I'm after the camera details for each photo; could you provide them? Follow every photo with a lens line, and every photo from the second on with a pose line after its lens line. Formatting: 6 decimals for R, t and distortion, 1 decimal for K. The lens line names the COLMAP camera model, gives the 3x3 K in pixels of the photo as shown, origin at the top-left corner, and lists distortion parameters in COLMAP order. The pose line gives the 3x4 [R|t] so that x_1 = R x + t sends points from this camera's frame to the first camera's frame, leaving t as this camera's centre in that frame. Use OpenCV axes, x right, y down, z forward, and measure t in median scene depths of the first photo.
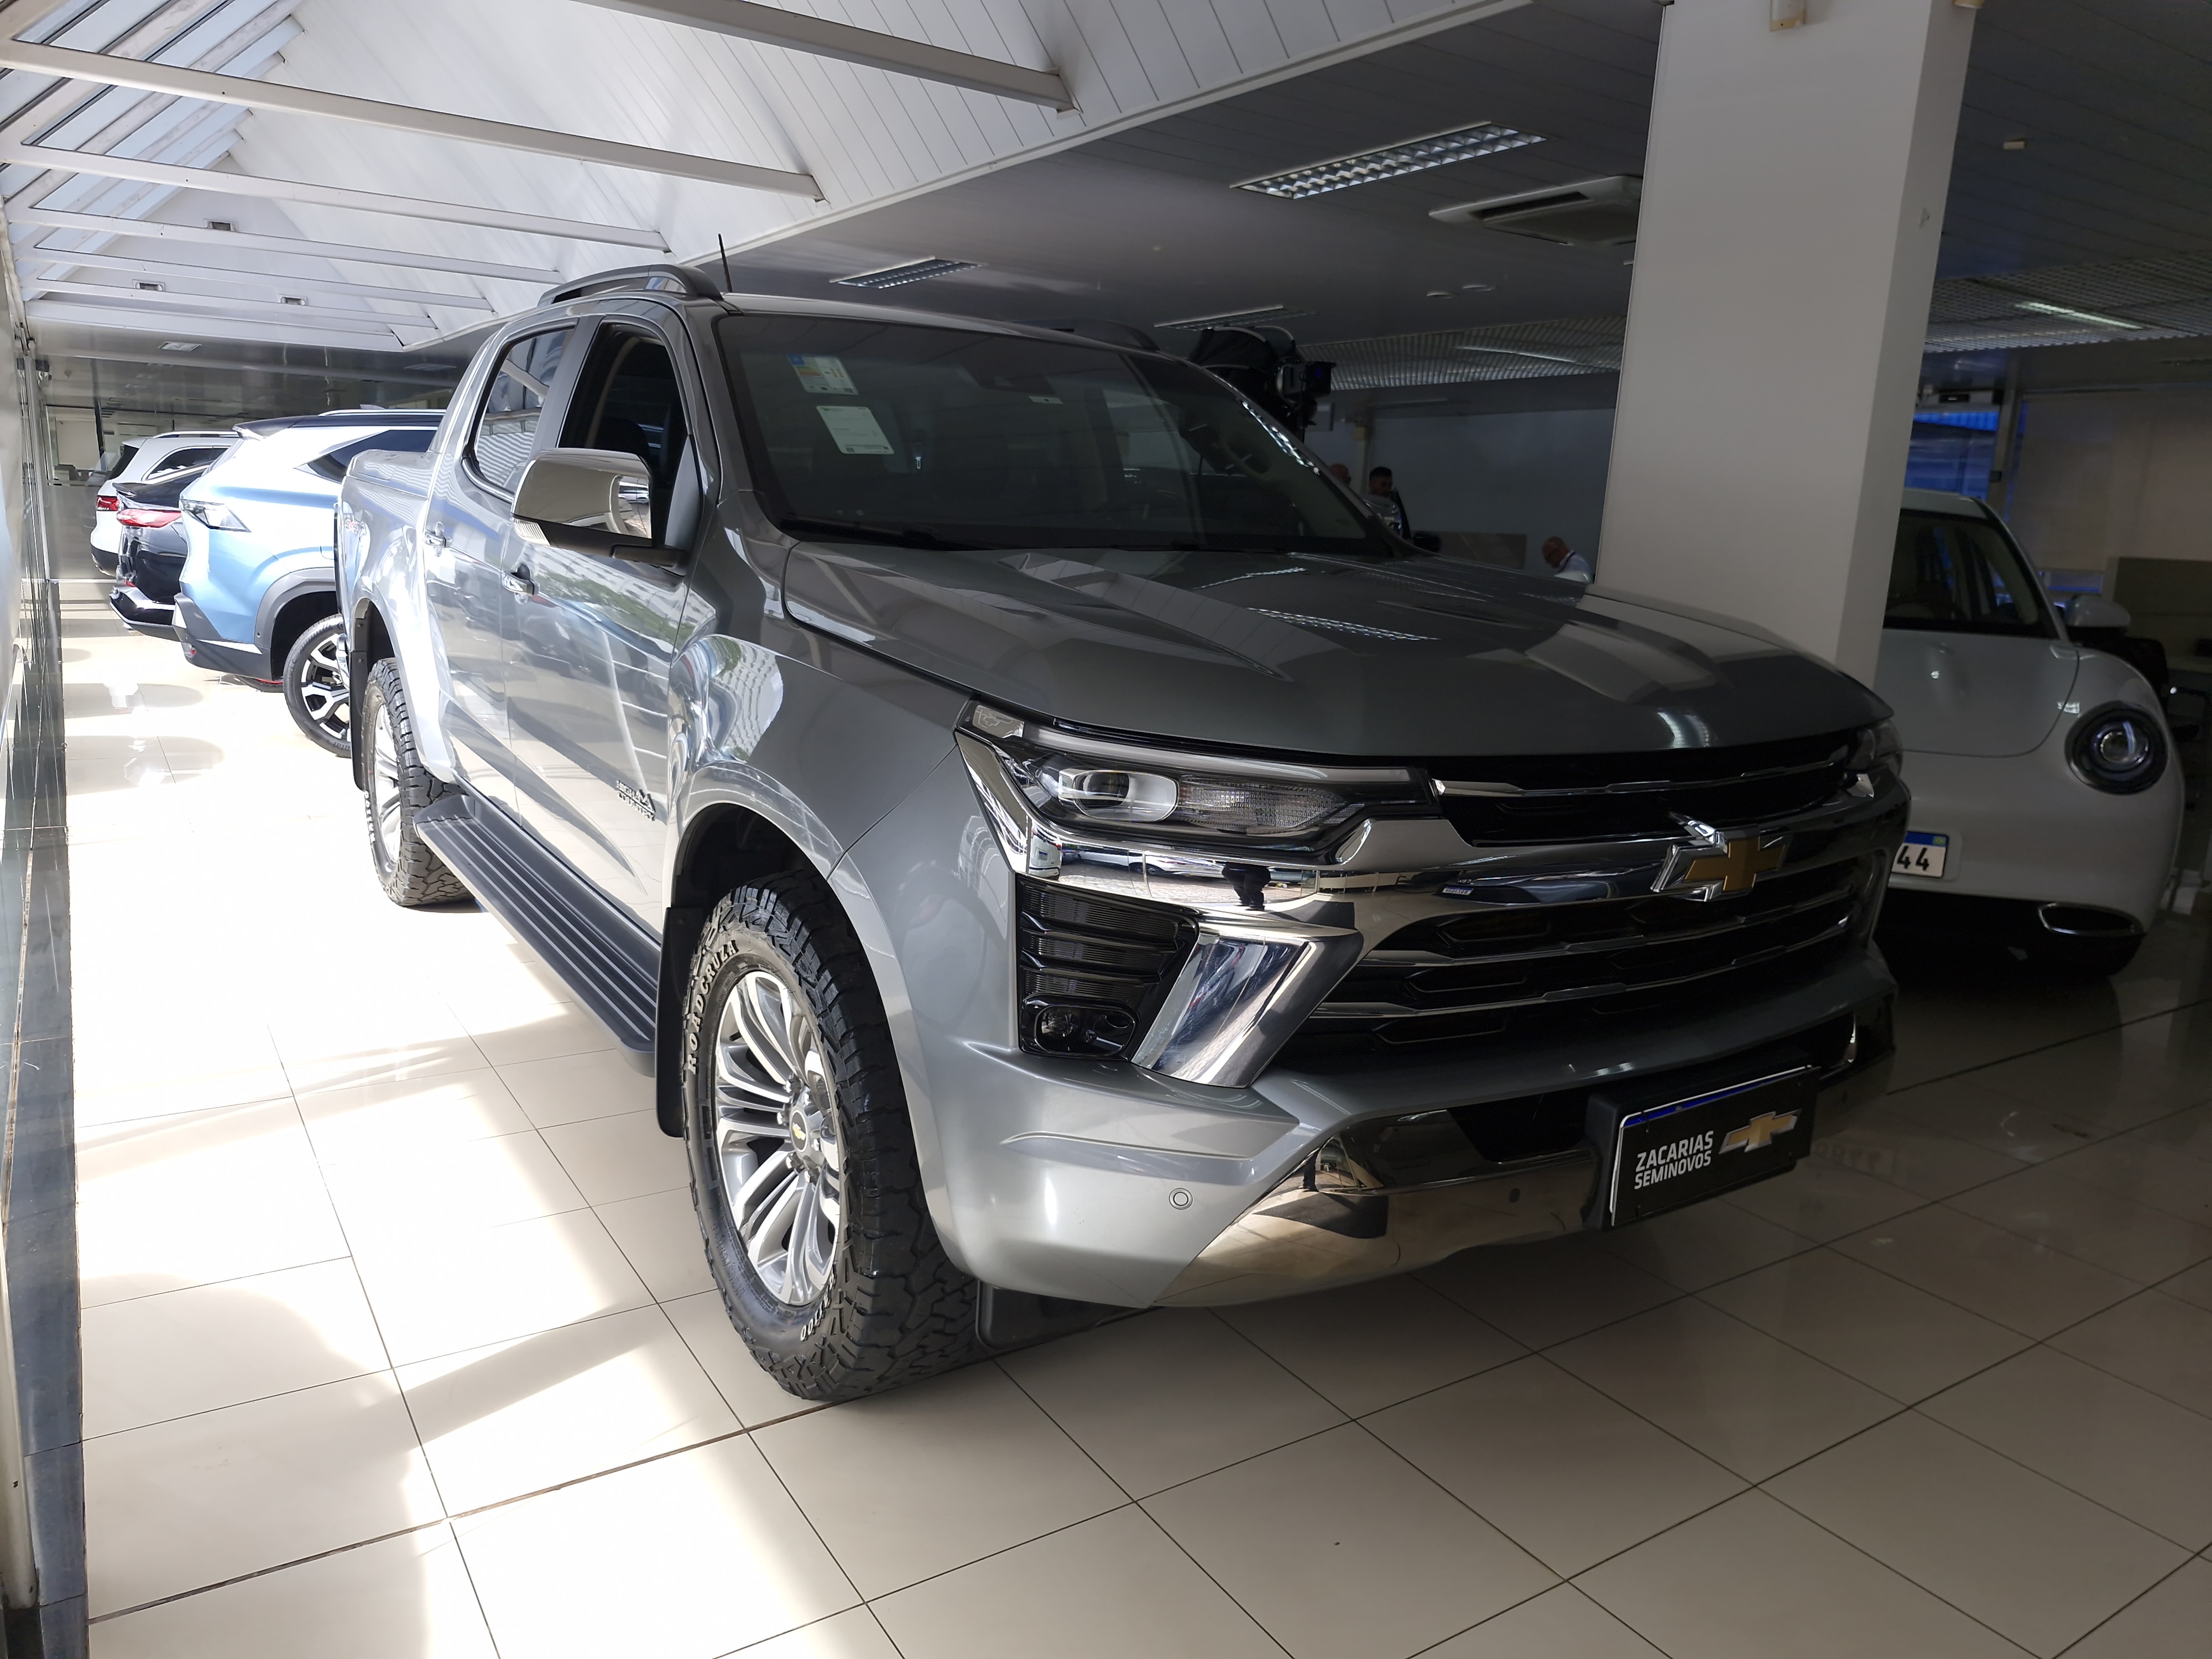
lens RADIAL K [[1542.3, 0, 1094.2], [0, 1542.3, 771.3], [0, 0, 1]] dist [0.089645, -0.113845]
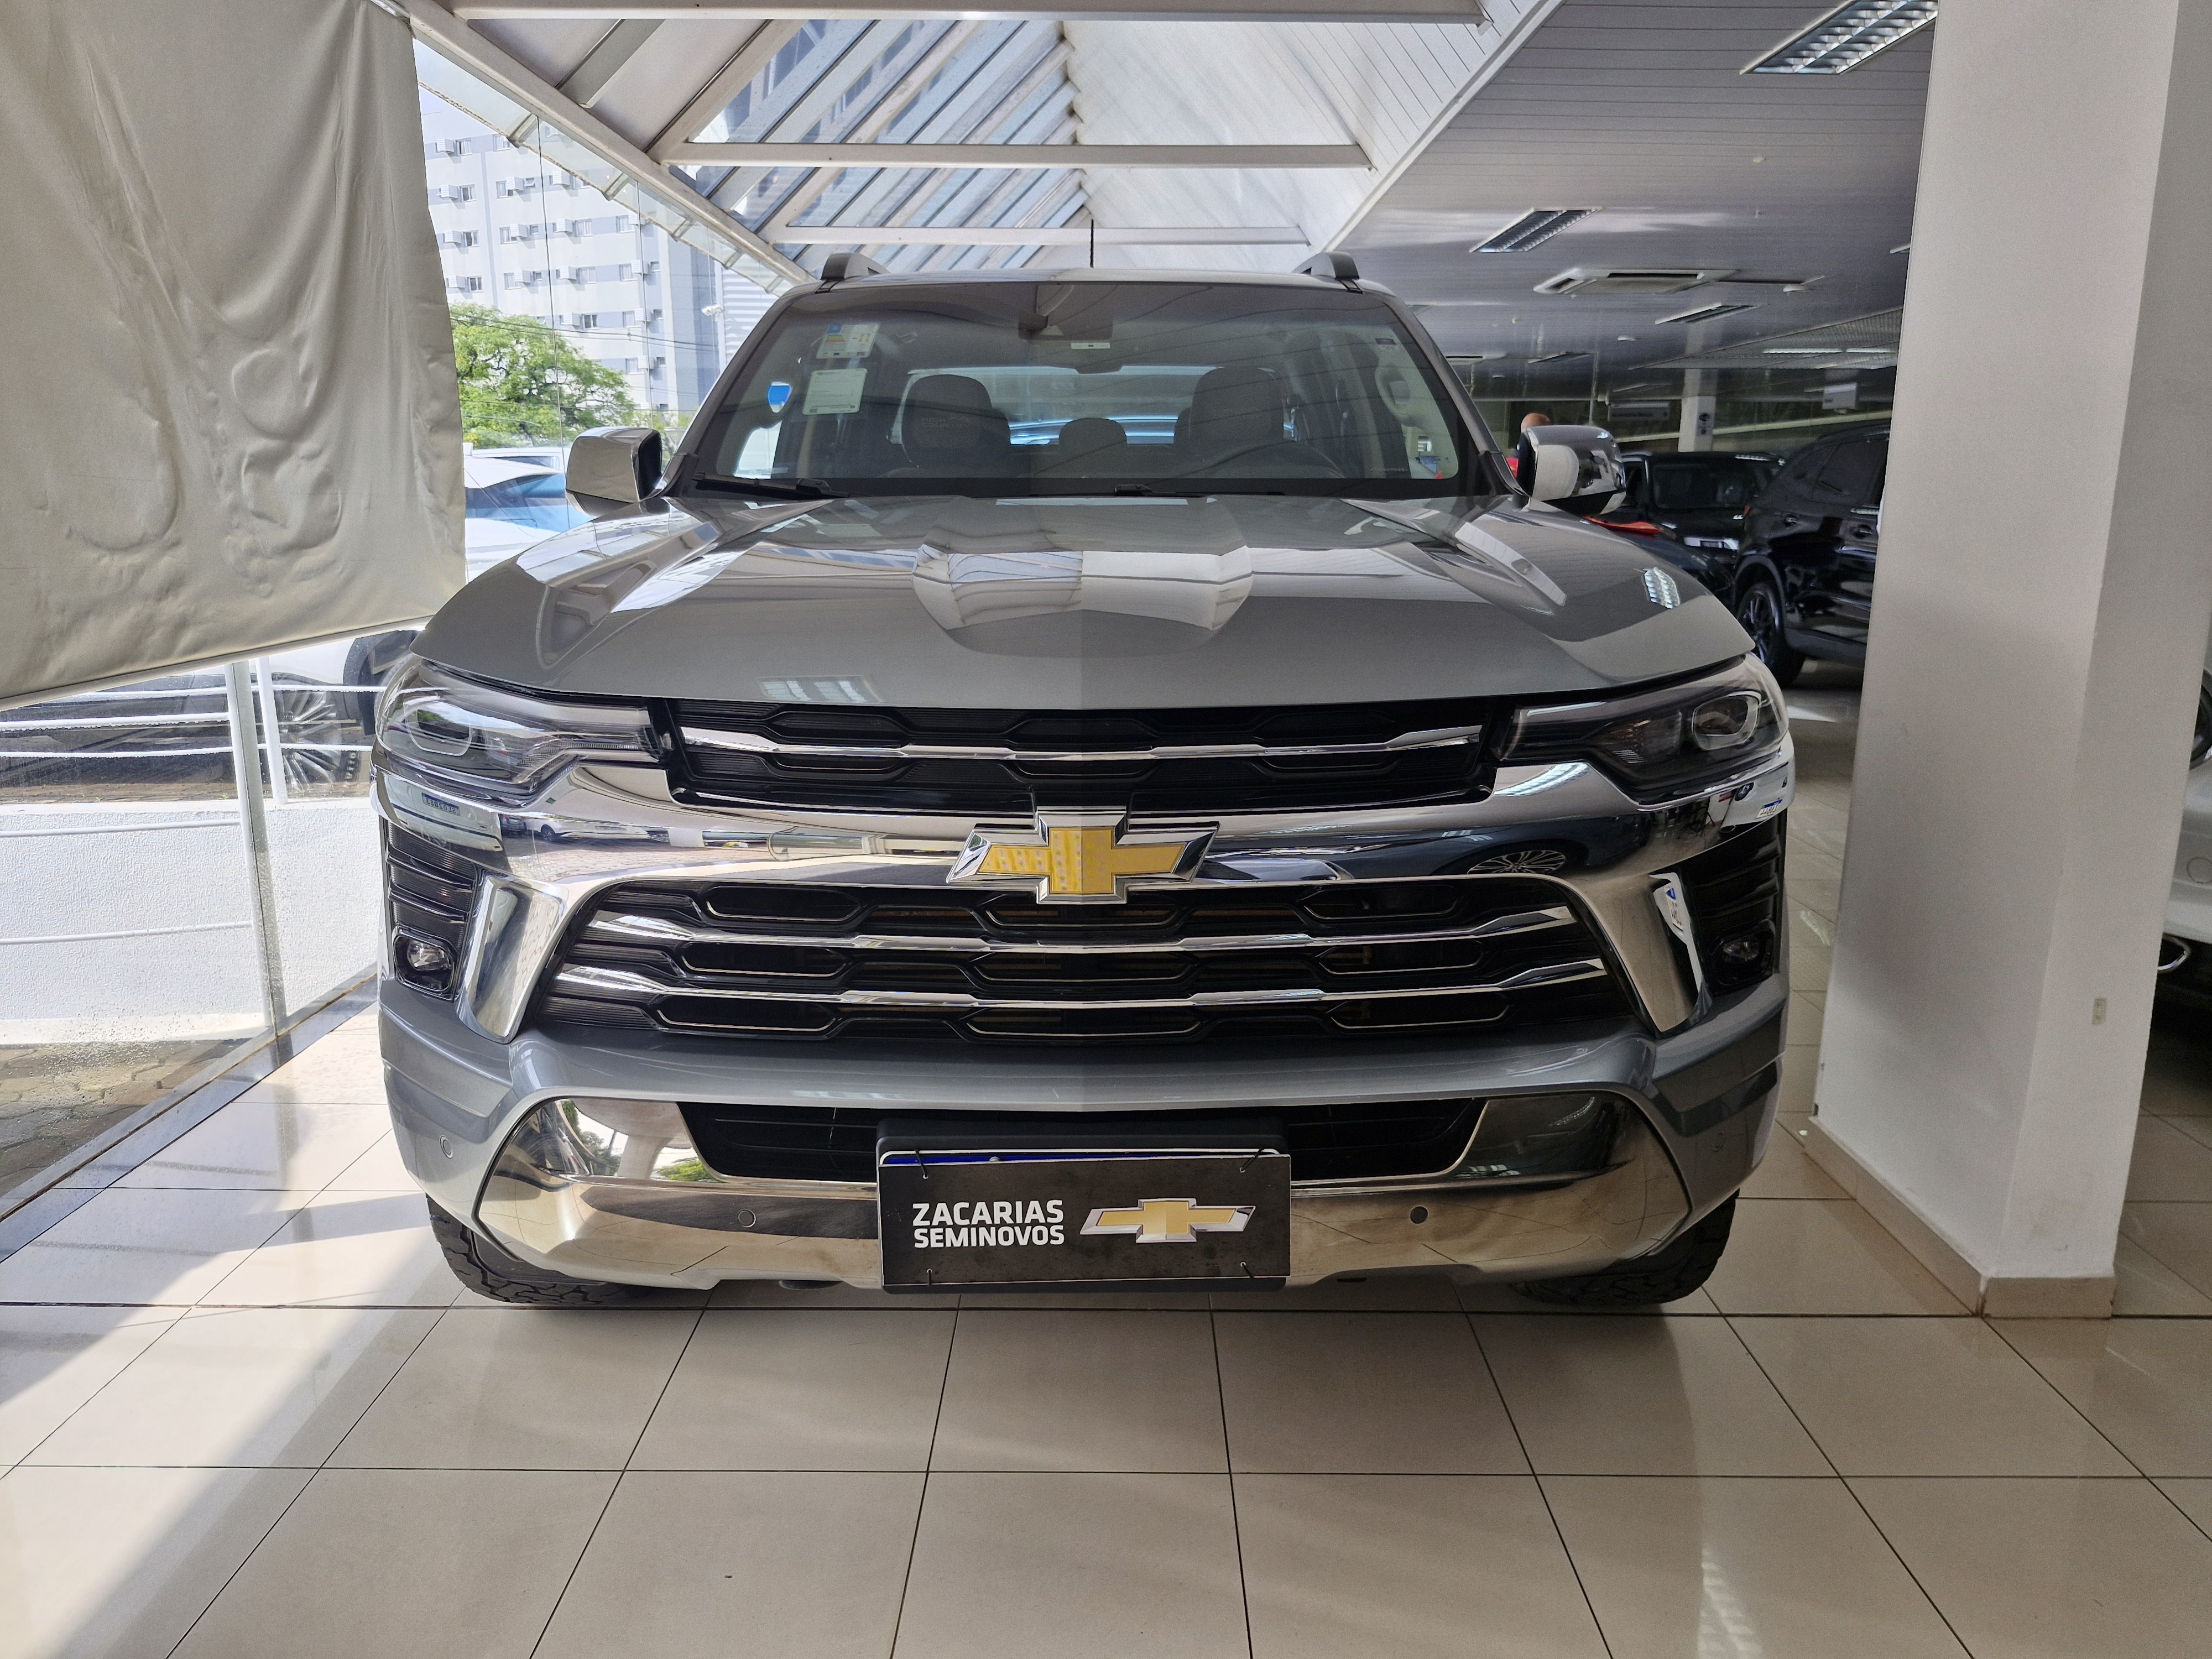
lens RADIAL K [[1542.3, 0, 1094.2], [0, 1542.3, 771.3], [0, 0, 1]] dist [0.089645, -0.113845]
pose [[0.829694, 0.052290, -0.555763, 0.830368], [-0.052773, 0.998491, 0.015160, 0.004511], [0.555718, 0.016751, 0.831202, 0.366704]]
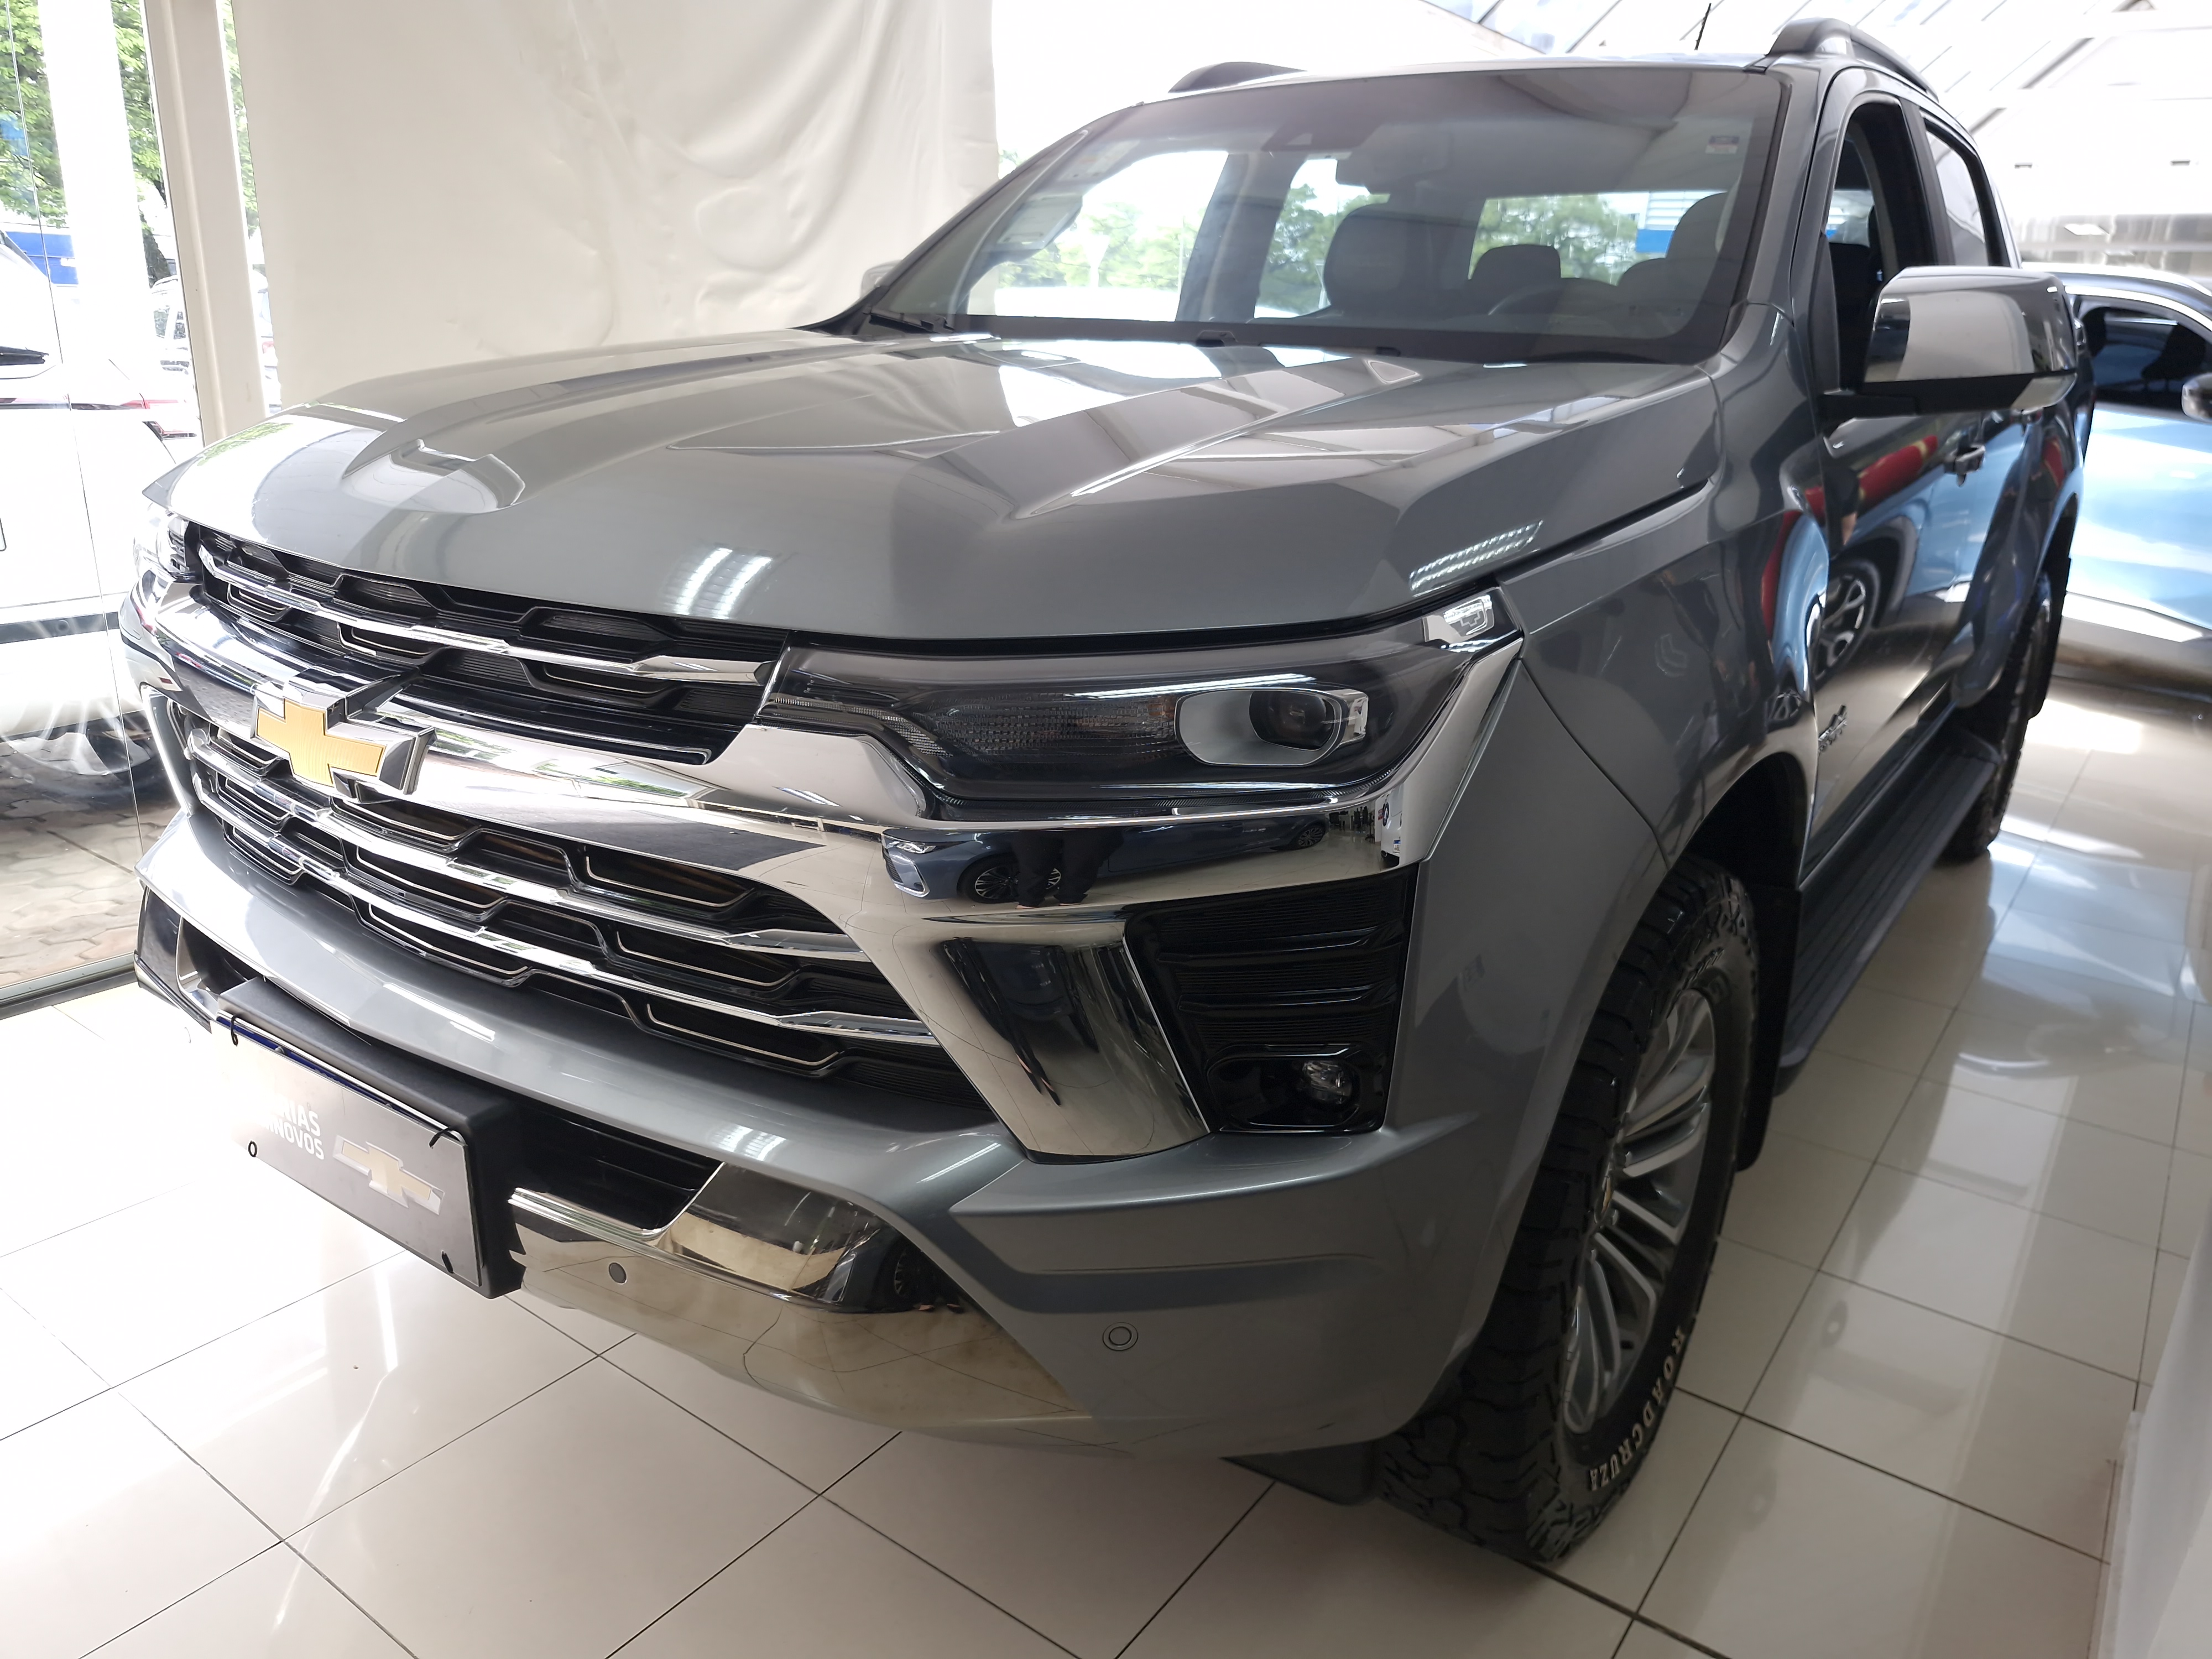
lens RADIAL K [[1542.3, 0, 1094.2], [0, 1542.3, 771.3], [0, 0, 1]] dist [0.089645, -0.113845]
pose [[0.365401, 0.222433, -0.903884, 1.124247], [-0.172592, 0.970382, 0.169026, -0.096279], [0.914710, 0.094241, 0.392969, 1.032373]]
